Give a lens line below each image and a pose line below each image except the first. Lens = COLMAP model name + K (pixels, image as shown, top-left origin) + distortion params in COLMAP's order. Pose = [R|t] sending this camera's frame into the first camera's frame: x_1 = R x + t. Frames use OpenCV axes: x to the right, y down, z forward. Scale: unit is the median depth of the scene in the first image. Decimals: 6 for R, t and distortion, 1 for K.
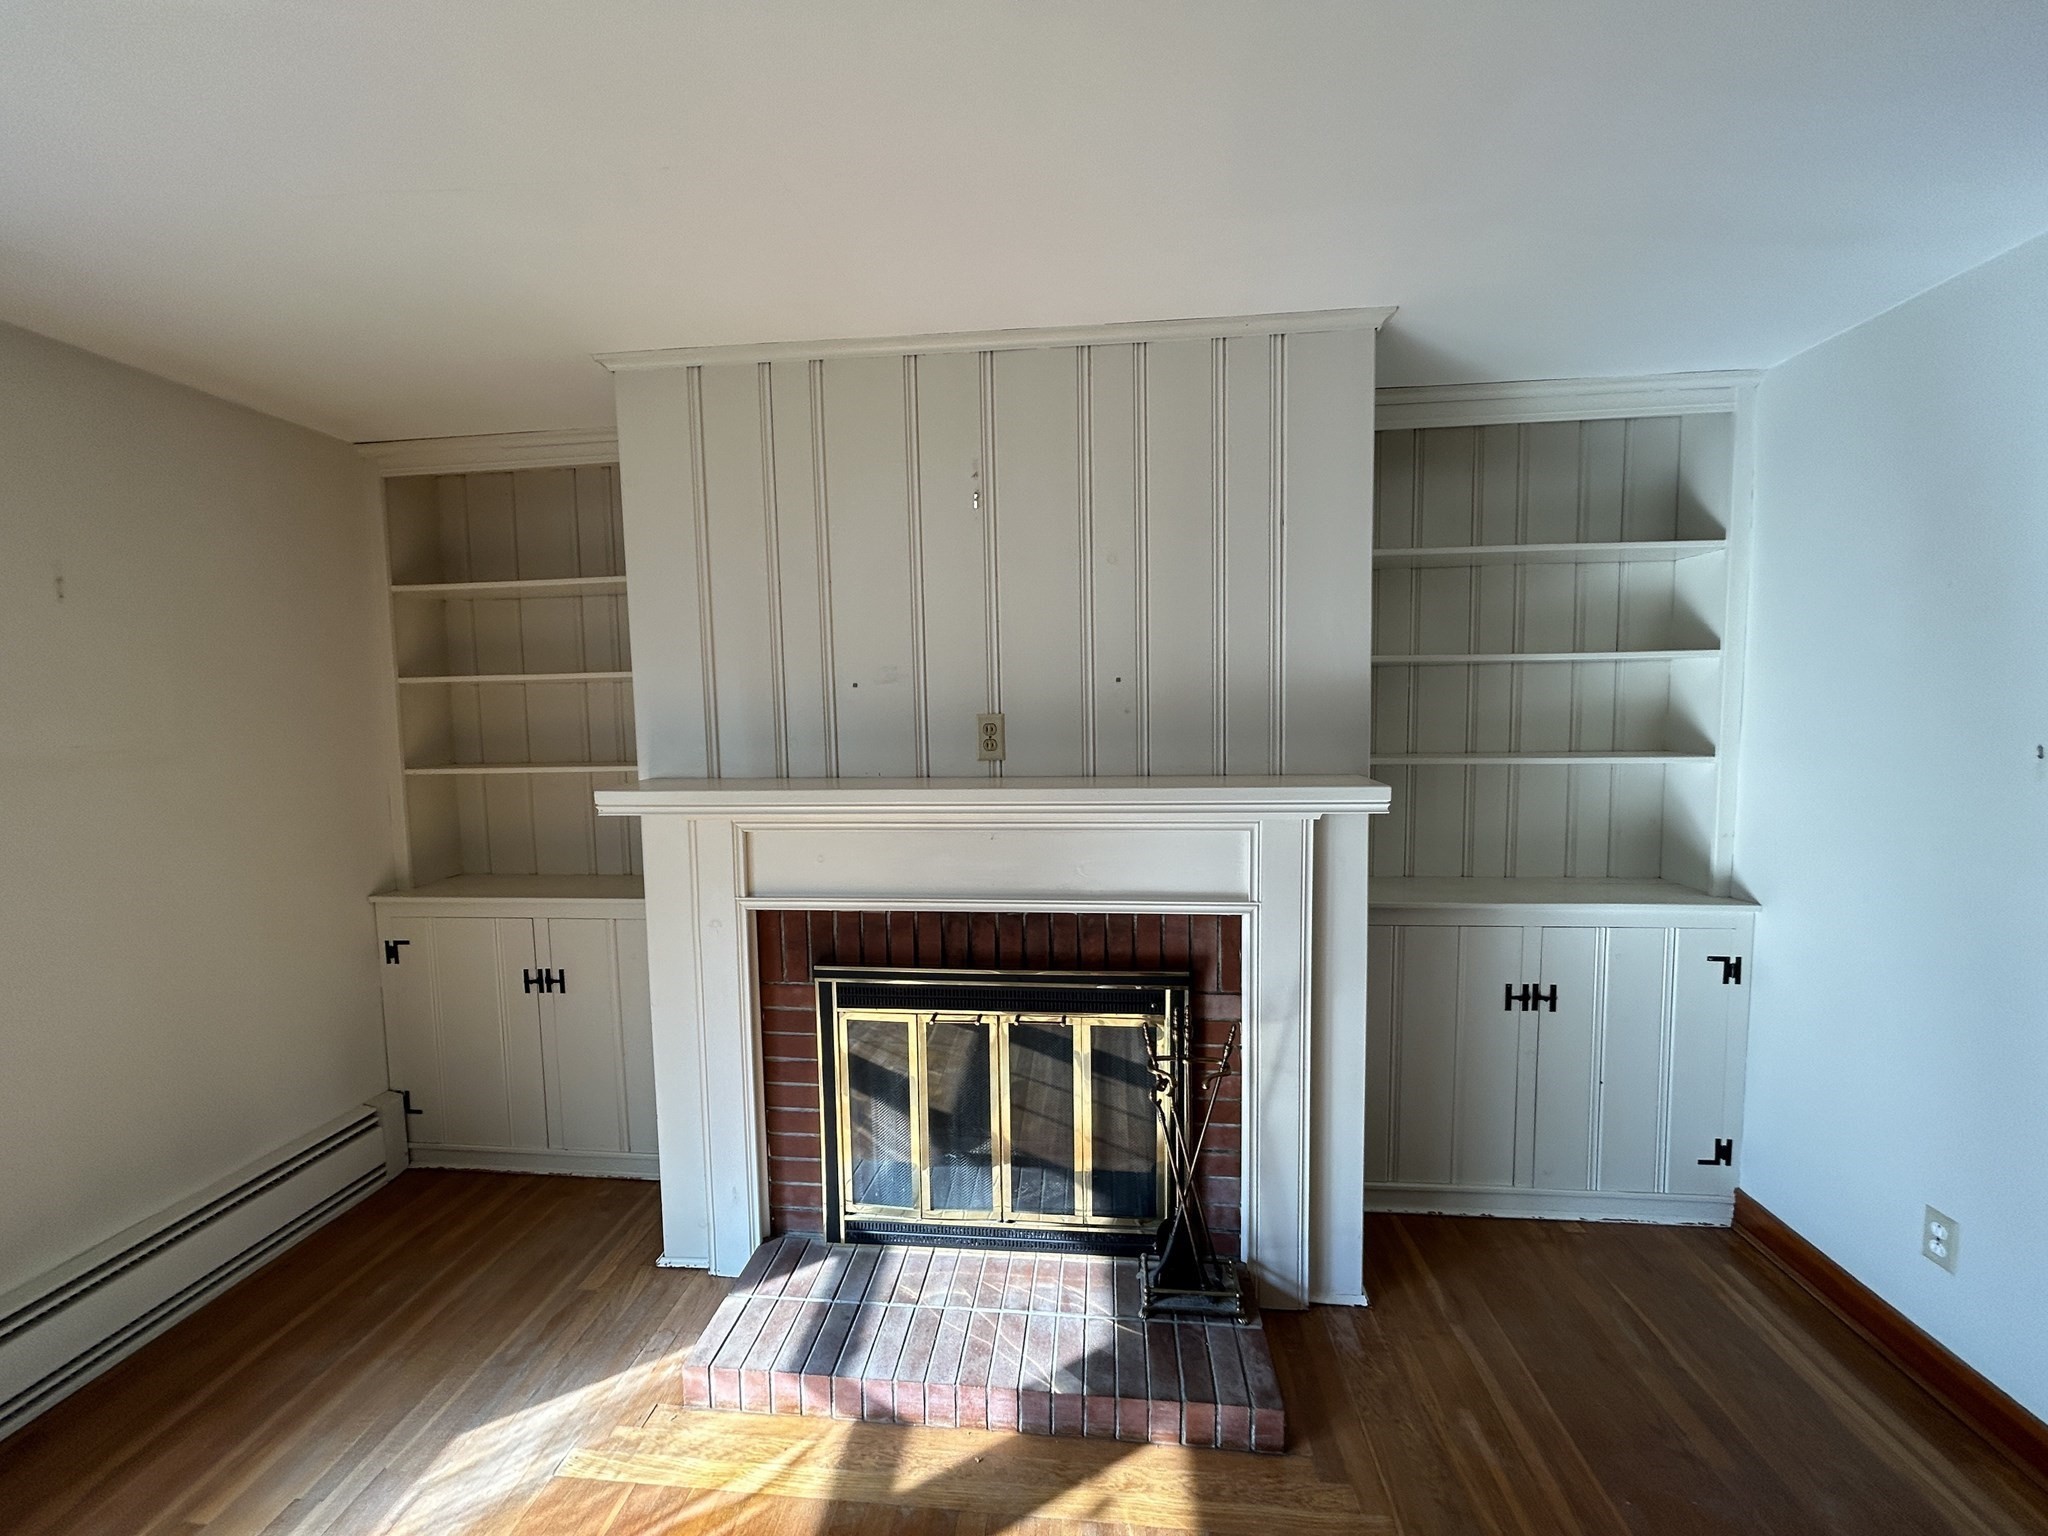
lens RADIAL K [[826.9, 0, 1020.8], [0, 826.9, 770.8], [0, 0, 1]] dist [0.000412, 0.000588]
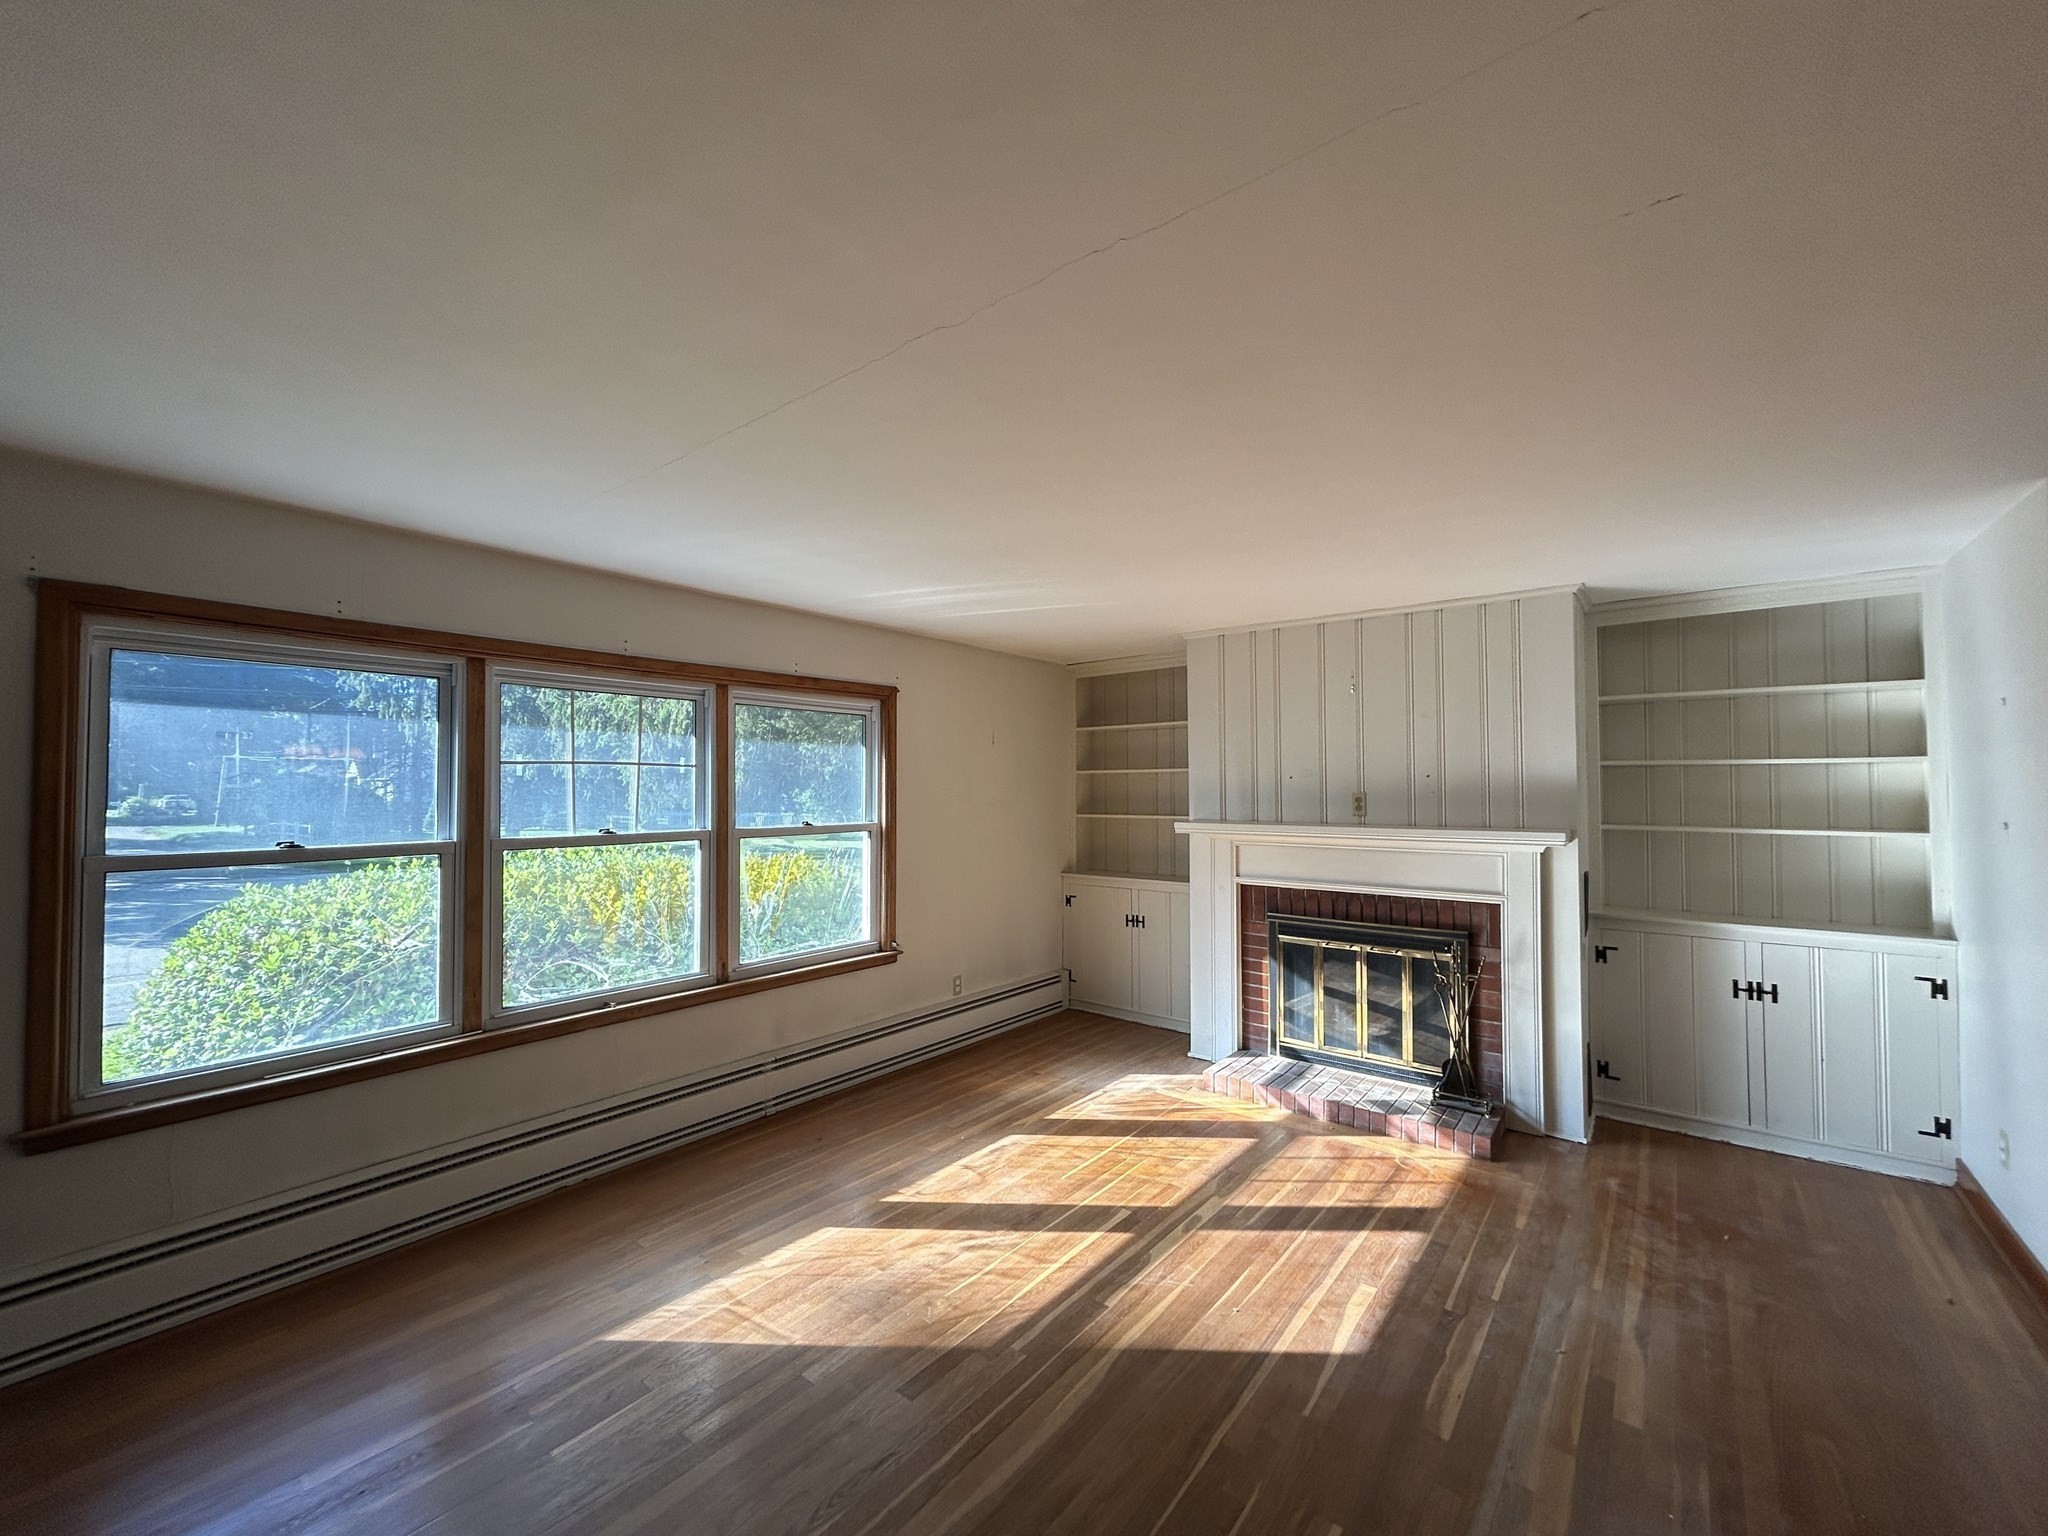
lens RADIAL K [[826.9, 0, 1022.8], [0, 826.9, 770.9], [0, 0, 1]] dist [0.000412, 0.000588]
pose [[0.840981, 0.004806, -0.541043, 0.330510], [-0.053770, 0.995753, -0.074734, 0.066826], [0.538386, 0.091942, 0.837668, -1.023841]]
